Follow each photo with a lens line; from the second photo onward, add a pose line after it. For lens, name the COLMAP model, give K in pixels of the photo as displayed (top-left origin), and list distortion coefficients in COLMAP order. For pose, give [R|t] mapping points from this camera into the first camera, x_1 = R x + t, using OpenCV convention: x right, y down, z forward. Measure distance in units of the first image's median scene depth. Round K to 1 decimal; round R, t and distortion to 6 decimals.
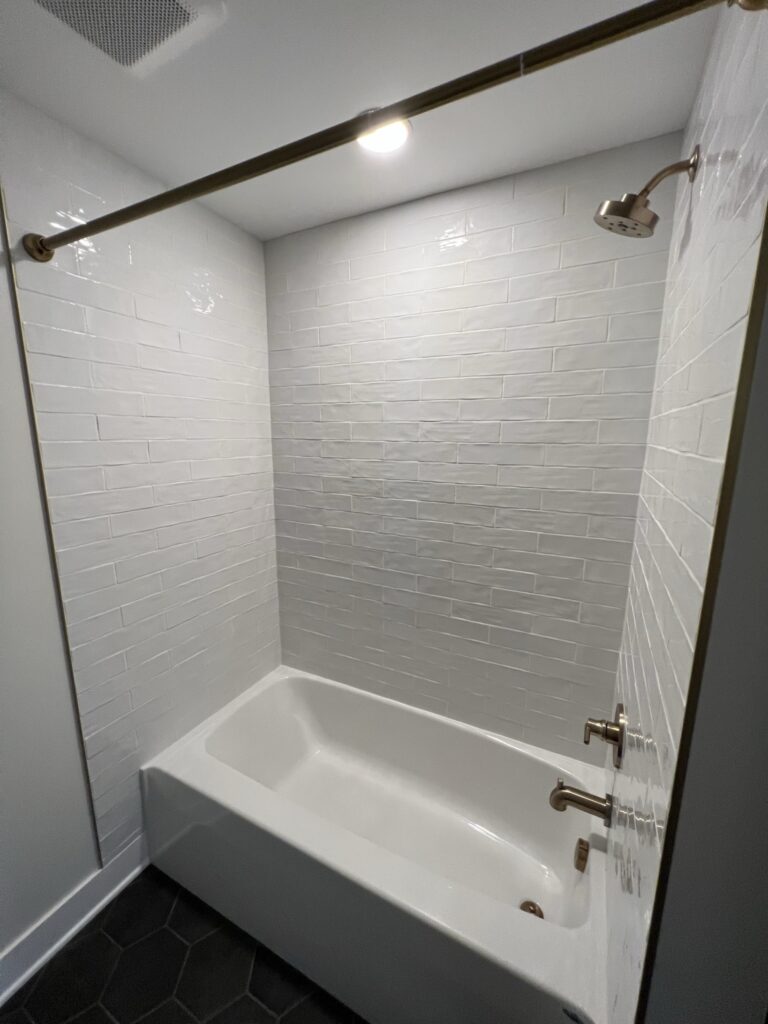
lens RADIAL K [[410.0, 0, 387.2], [0, 410.0, 509.2], [0, 0, 1]] dist [0.002454, -0.001063]
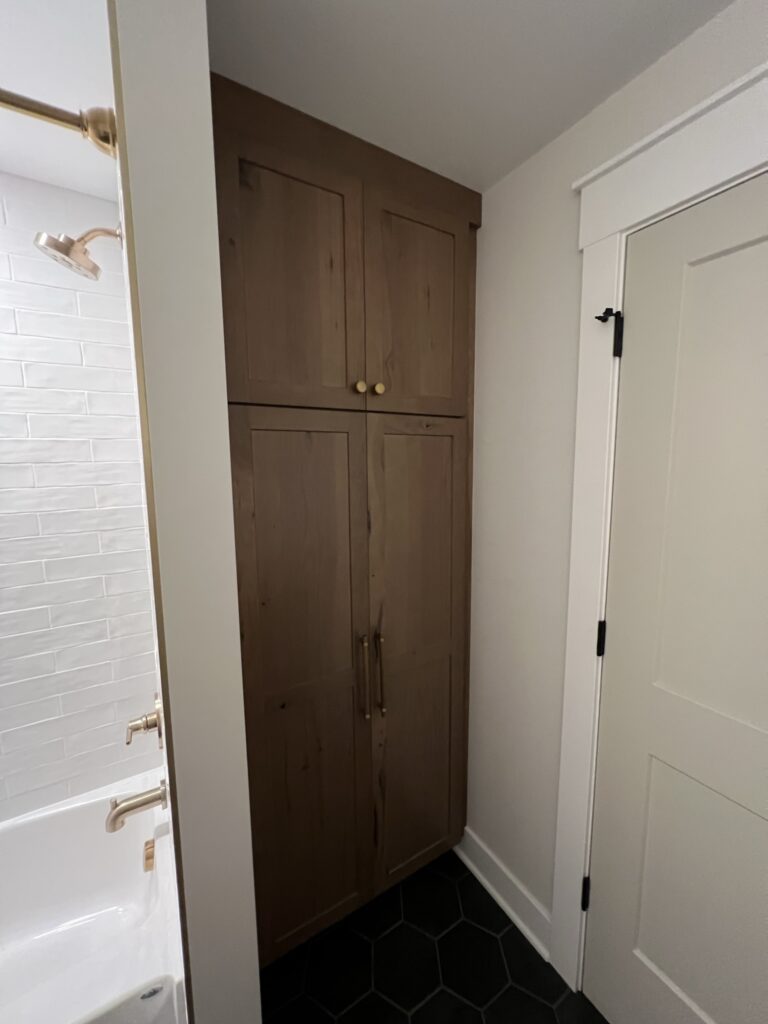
lens RADIAL K [[410.0, 0, 382.2], [0, 410.0, 508.3], [0, 0, 1]] dist [0.002454, -0.001063]
pose [[0.530239, -0.116566, 0.839797, 0.015789], [0.169294, 0.985114, 0.029846, 0.044224], [-0.830774, 0.126347, 0.542080, -0.141628]]
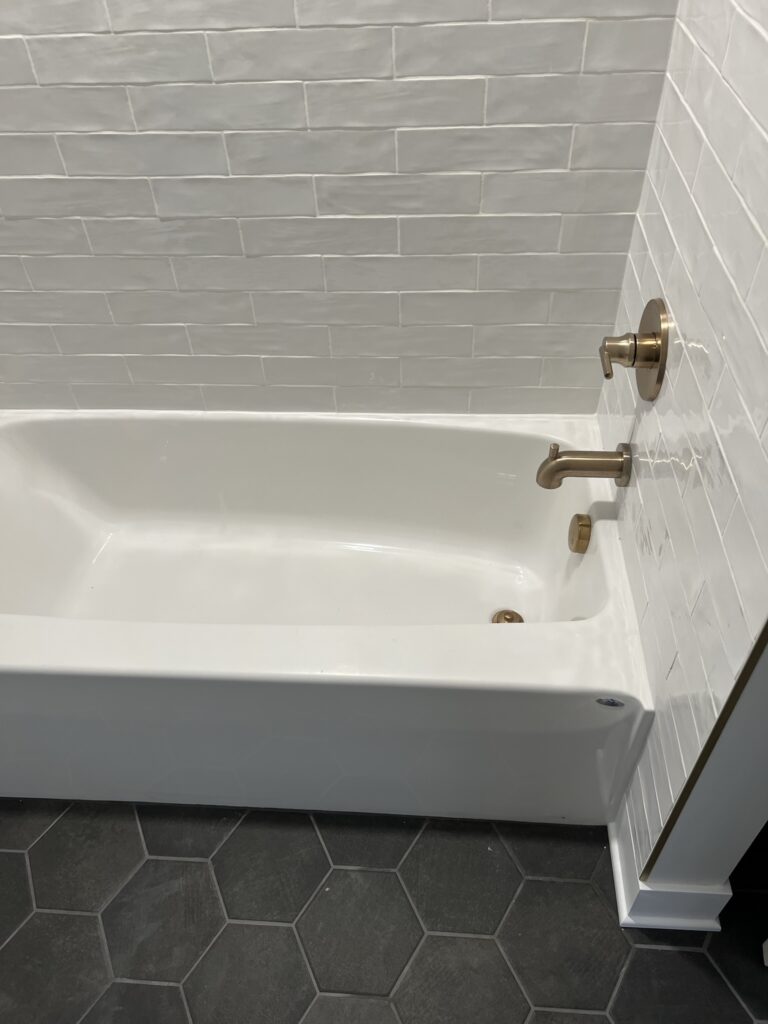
lens RADIAL K [[782.7, 0, 386.4], [0, 782.7, 516.1], [0, 0, 1]] dist [0.041021, -0.043628]
pose [[0.919224, -0.304921, 0.249099, -0.116916], [0.115242, 0.813310, 0.570304, 0.042238], [-0.376492, -0.495530, 0.782754, 0.111436]]
